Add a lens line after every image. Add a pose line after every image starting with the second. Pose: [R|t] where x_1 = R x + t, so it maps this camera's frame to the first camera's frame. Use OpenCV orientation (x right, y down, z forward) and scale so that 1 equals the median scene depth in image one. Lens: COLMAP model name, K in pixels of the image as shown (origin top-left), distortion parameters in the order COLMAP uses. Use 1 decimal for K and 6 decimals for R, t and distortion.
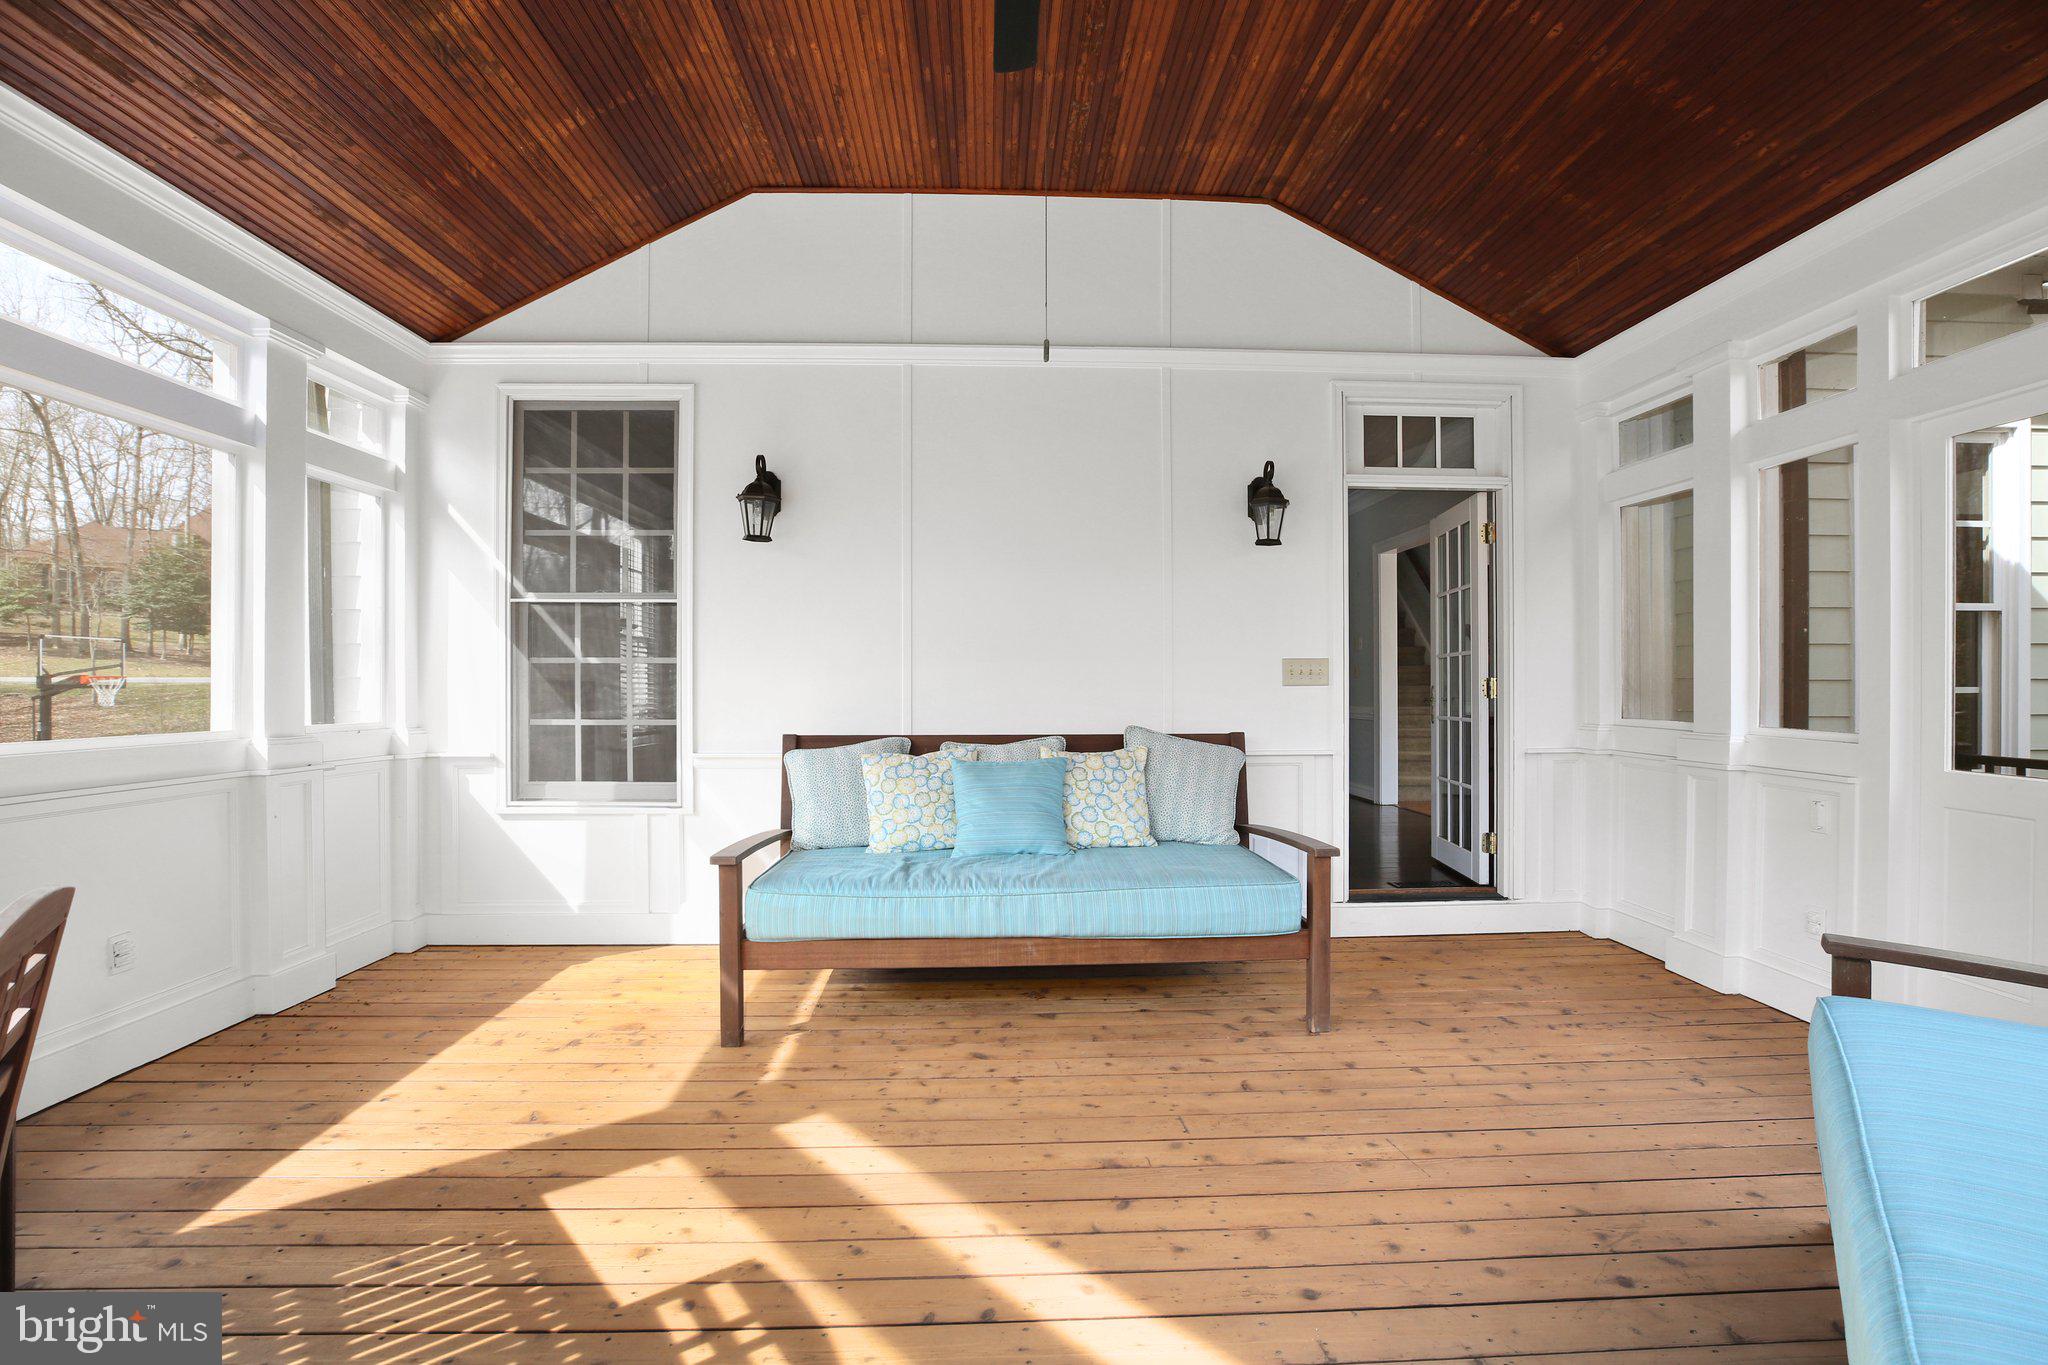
lens RADIAL K [[932.8, 0, 1037.0], [0, 932.8, 689.5], [0, 0, 1]] dist [-0.022508, 0.000108]
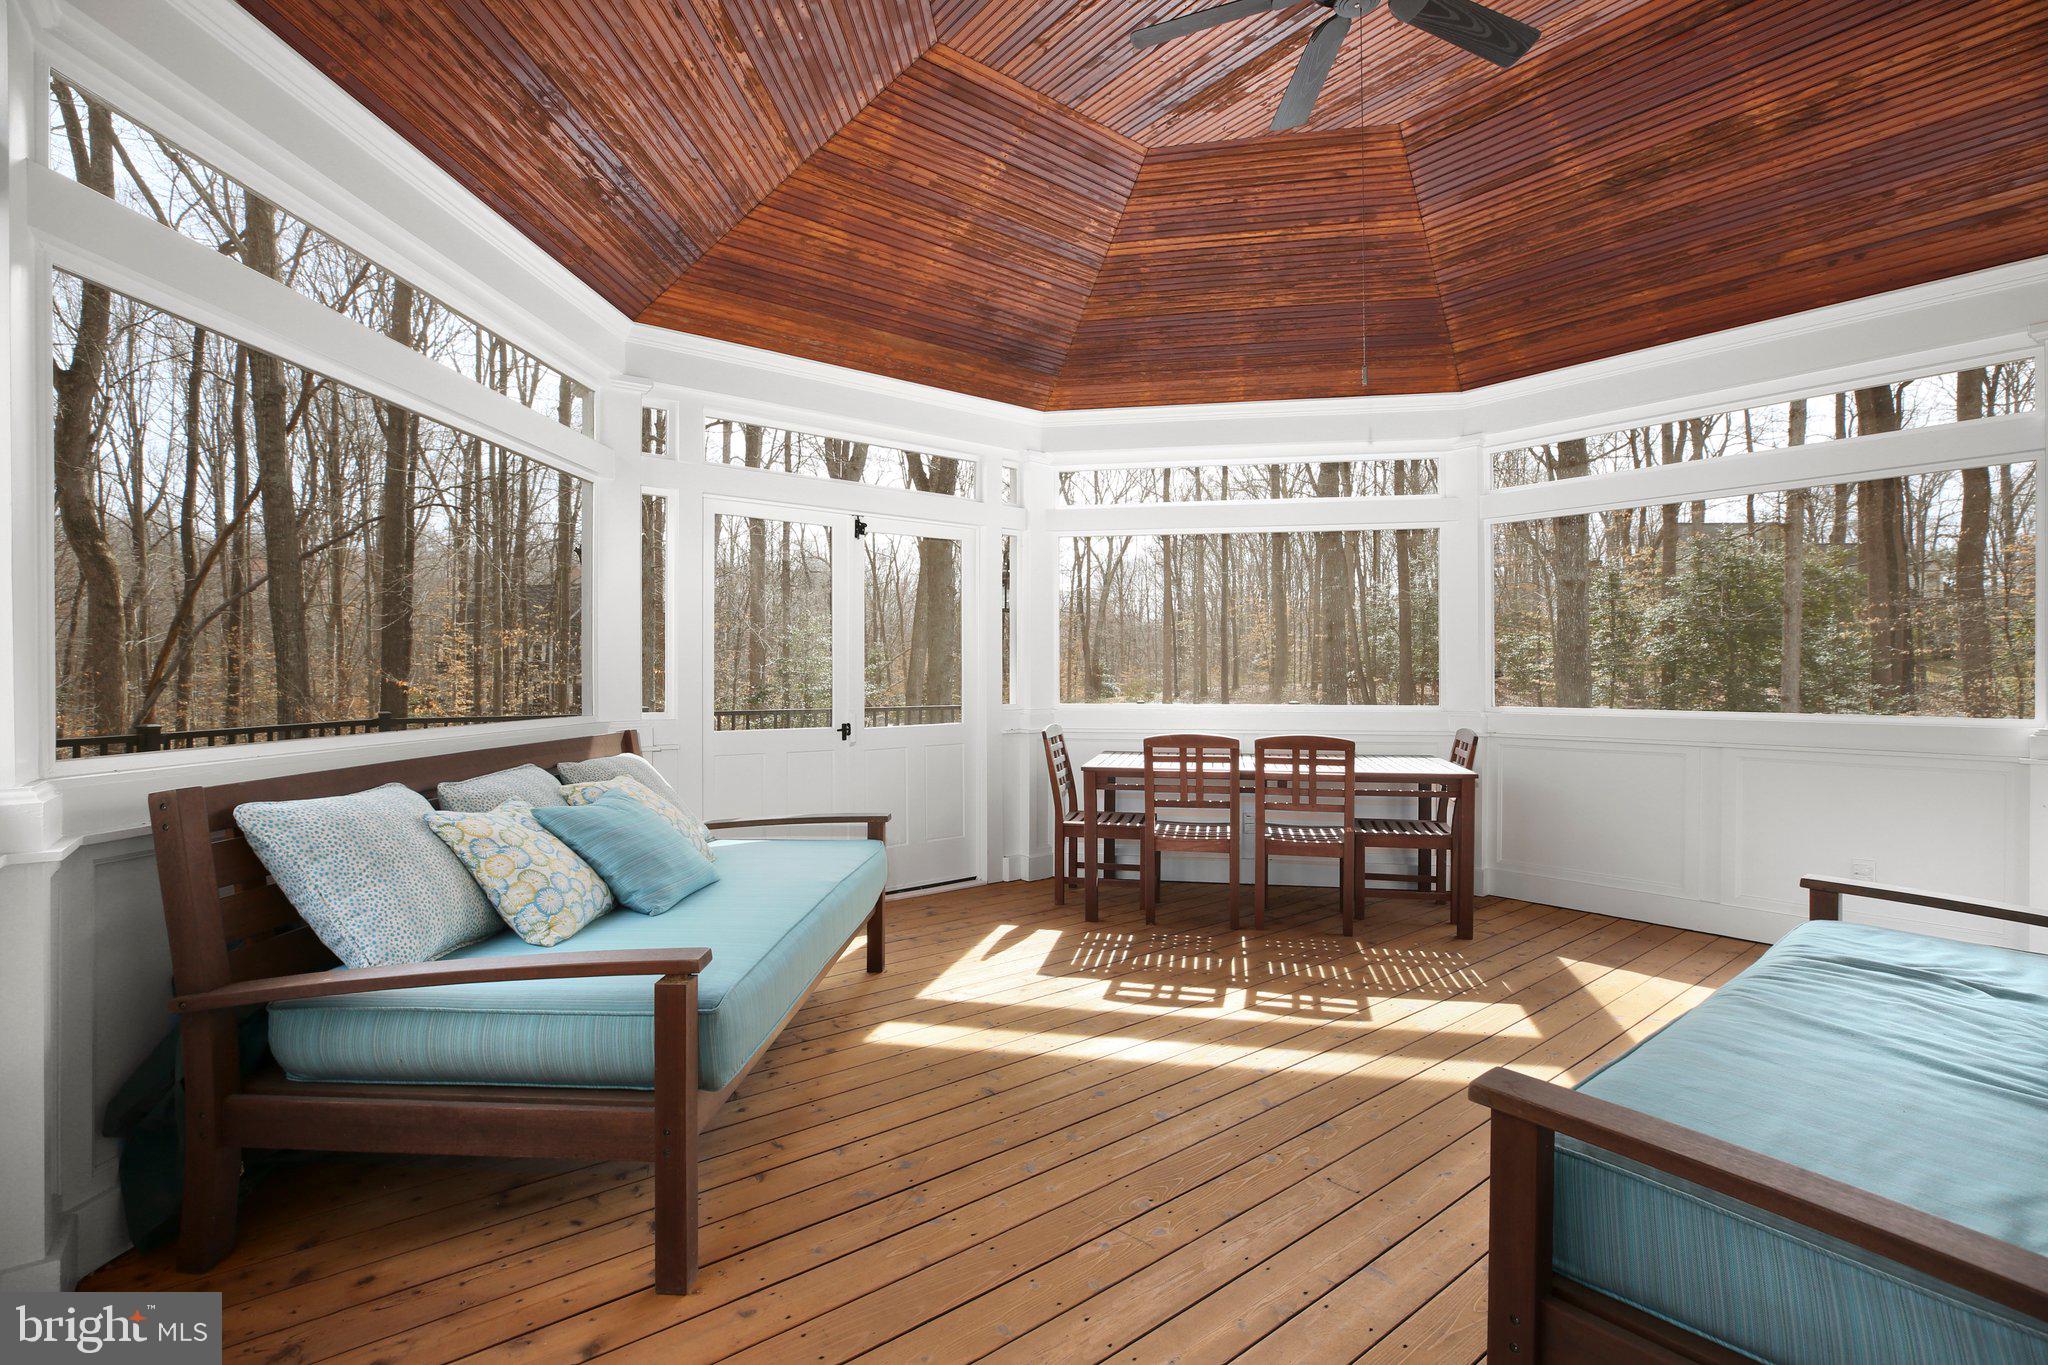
lens RADIAL K [[932.8, 0, 1021.2], [0, 932.8, 682.0], [0, 0, 1]] dist [-0.022508, 0.000108]
pose [[-0.811158, 0.002082, -0.584824, 1.173089], [-0.004485, 0.999942, 0.009780, -0.006642], [0.584811, 0.010557, -0.811101, 1.972219]]
